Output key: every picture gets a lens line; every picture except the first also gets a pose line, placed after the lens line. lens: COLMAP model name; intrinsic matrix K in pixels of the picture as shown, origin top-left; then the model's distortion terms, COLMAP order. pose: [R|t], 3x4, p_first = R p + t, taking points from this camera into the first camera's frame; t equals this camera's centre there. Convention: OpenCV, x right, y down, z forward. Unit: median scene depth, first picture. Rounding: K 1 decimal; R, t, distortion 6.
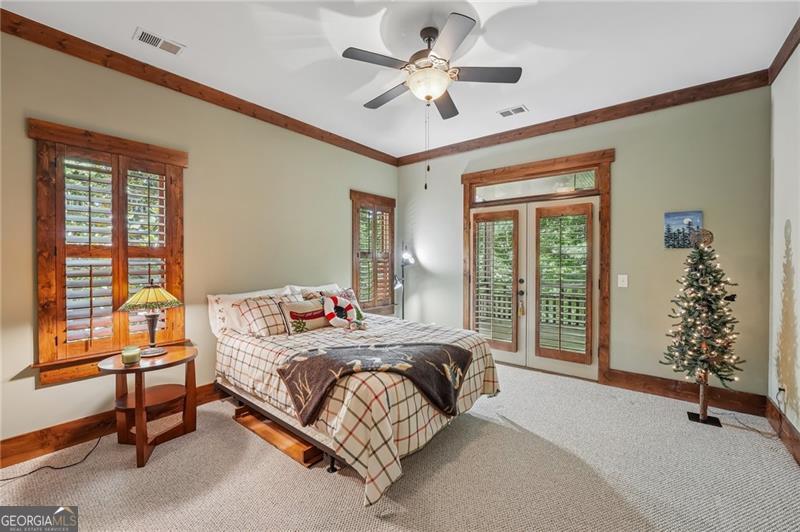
lens RADIAL K [[333.2, 0, 396.8], [0, 333.2, 260.0], [0, 0, 1]] dist [-0.016360, 0.000164]
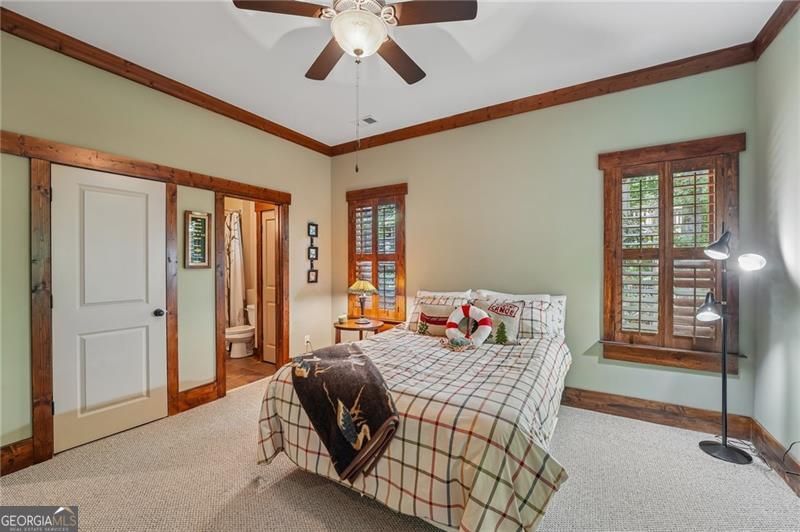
lens RADIAL K [[333.2, 0, 396.8], [0, 333.2, 260.0], [0, 0, 1]] dist [-0.016360, 0.000164]
pose [[0.113904, -0.005719, -0.993475, 0.844888], [-0.000336, 0.999983, -0.005795, -0.001415], [0.993492, 0.000994, 0.113901, 0.971406]]
